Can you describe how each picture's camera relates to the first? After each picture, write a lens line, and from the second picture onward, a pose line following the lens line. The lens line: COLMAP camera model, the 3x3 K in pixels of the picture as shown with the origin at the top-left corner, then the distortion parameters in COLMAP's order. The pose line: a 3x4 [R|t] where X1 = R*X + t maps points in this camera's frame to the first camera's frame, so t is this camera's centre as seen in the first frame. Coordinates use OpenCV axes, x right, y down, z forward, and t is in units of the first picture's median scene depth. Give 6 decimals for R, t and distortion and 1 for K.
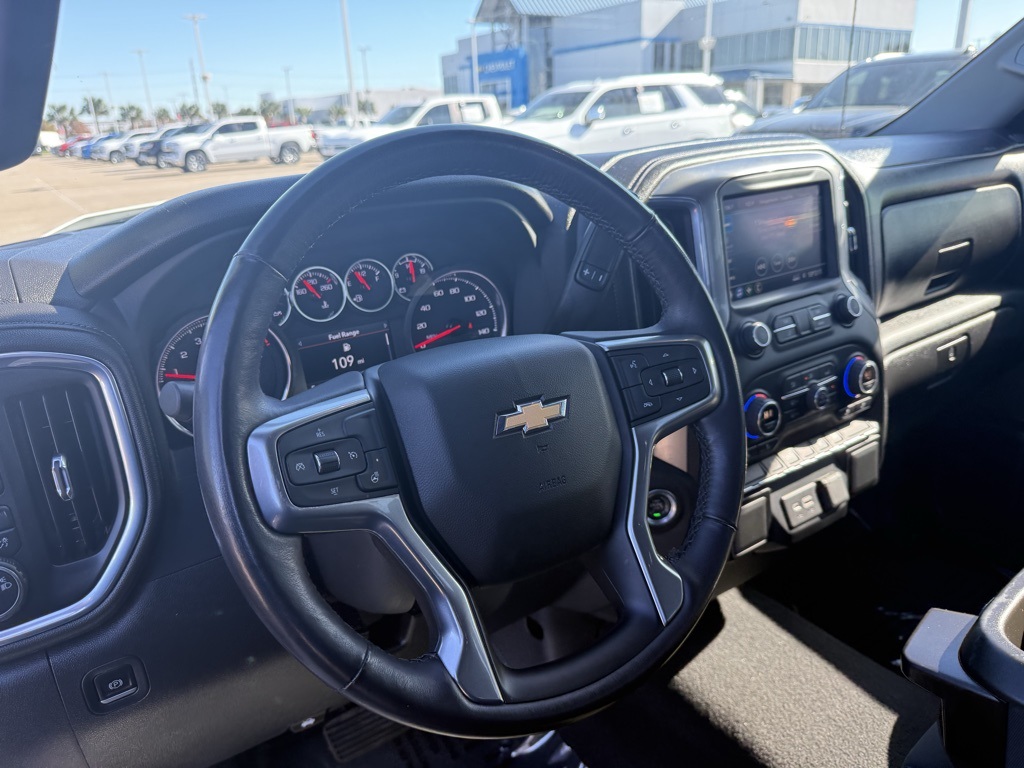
lens RADIAL K [[708.7, 0, 506.6], [0, 708.7, 382.9], [0, 0, 1]] dist [0.115849, -0.184472]
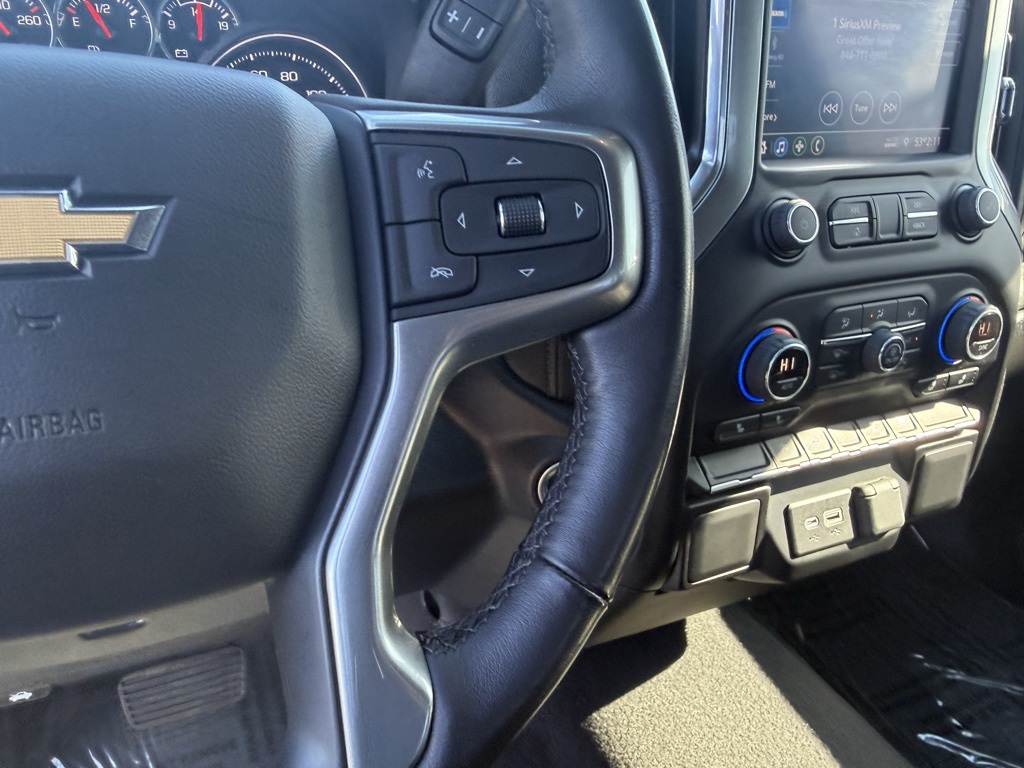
lens RADIAL K [[639.4, 0, 511.2], [0, 639.4, 376.2], [0, 0, 1]] dist [0.033737, -0.001228]
pose [[0.979850, 0.160625, -0.118719, 0.199535], [-0.148899, 0.983594, 0.101844, 0.031397], [0.133130, -0.082115, 0.987691, 0.437377]]
